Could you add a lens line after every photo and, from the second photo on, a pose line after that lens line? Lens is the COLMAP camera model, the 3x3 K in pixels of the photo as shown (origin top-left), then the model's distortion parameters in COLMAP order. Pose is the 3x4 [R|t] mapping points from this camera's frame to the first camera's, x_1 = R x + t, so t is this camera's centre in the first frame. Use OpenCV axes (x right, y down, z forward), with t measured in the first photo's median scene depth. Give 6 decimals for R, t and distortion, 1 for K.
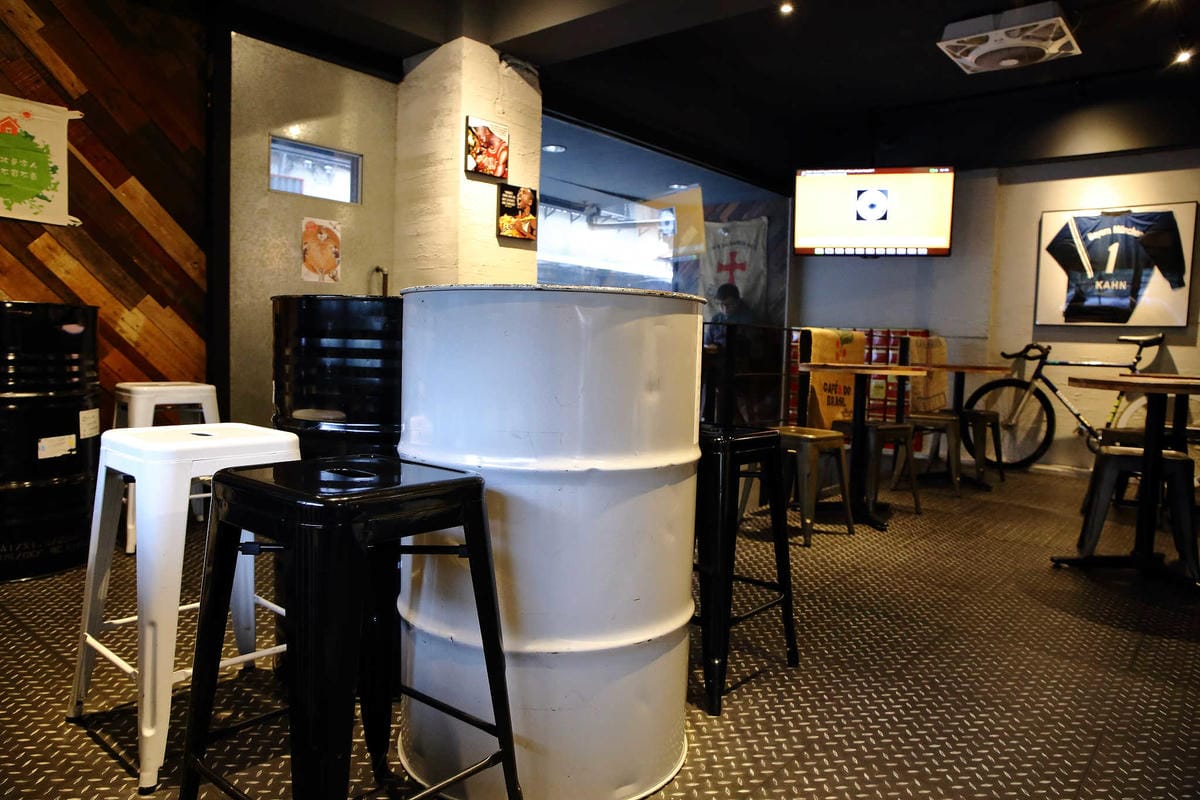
lens RADIAL K [[808.6, 0, 600.0], [0, 808.6, 400.0], [0, 0, 1]] dist [-0.100137, 0.073411]
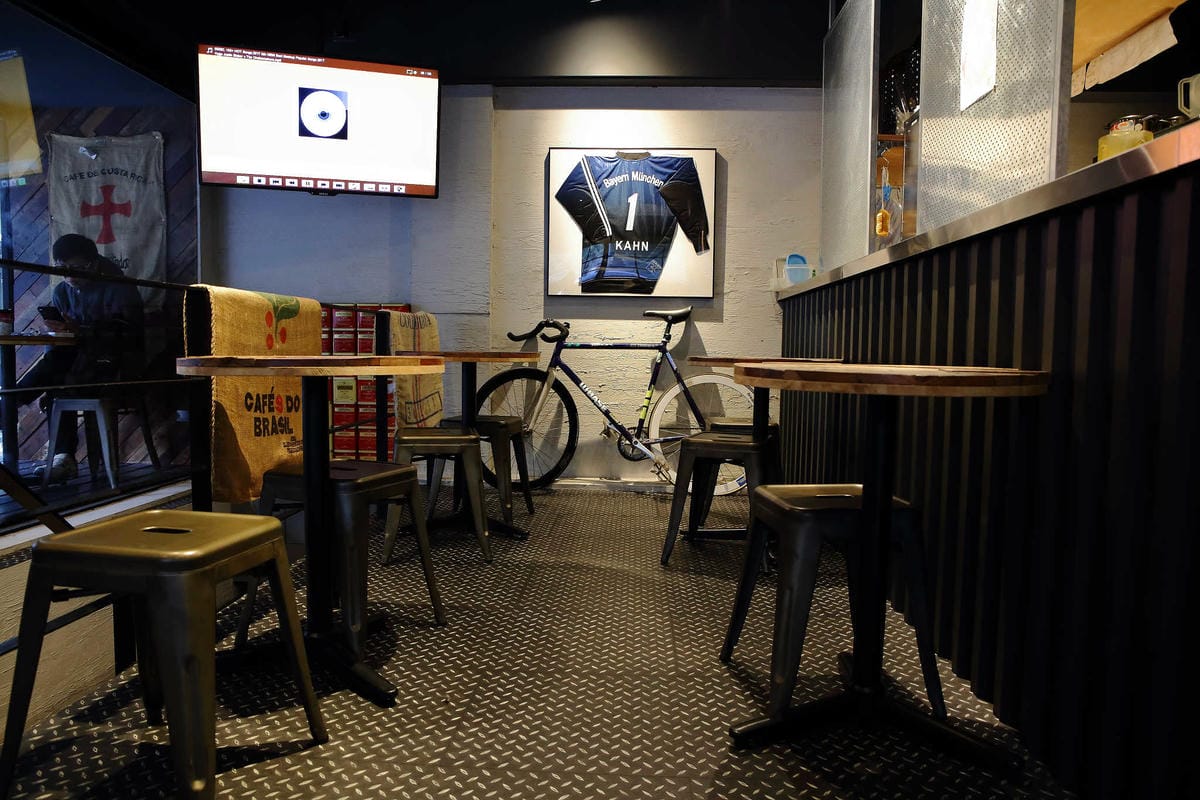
lens RADIAL K [[808.6, 0, 600.0], [0, 808.6, 400.0], [0, 0, 1]] dist [-0.100137, 0.073411]
pose [[0.795554, -0.061551, 0.602748, 0.119096], [0.055205, 0.998052, 0.029055, -0.015280], [-0.603362, 0.010160, 0.797403, 0.356144]]
